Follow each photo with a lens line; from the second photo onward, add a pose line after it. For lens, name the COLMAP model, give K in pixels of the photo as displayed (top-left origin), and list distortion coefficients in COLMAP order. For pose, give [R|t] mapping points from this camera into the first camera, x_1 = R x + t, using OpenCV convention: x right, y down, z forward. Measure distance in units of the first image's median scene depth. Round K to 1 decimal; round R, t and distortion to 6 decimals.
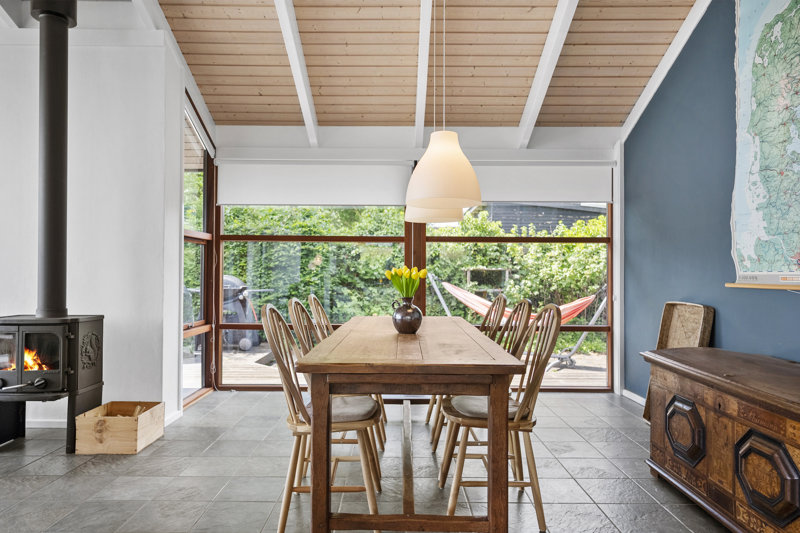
lens RADIAL K [[510.0, 0, 400.6], [0, 510.0, 268.3], [0, 0, 1]] dist [0.003041, -0.001092]
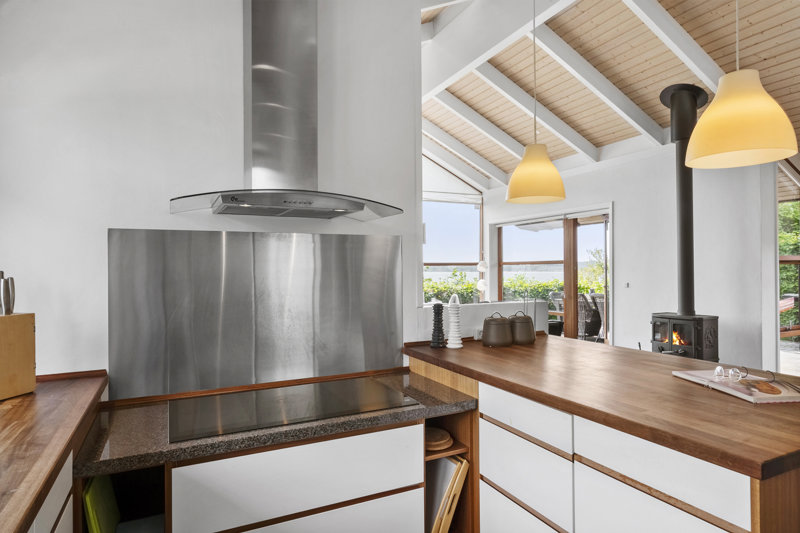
lens RADIAL K [[471.8, 0, 400.1], [0, 471.8, 263.7], [0, 0, 1]] dist [0.007024, 0.000326]
pose [[0.435492, -0.018300, -0.900007, 0.341474], [0.019520, 0.999750, -0.010883, -0.081106], [0.899981, -0.012828, 0.435740, -0.573312]]
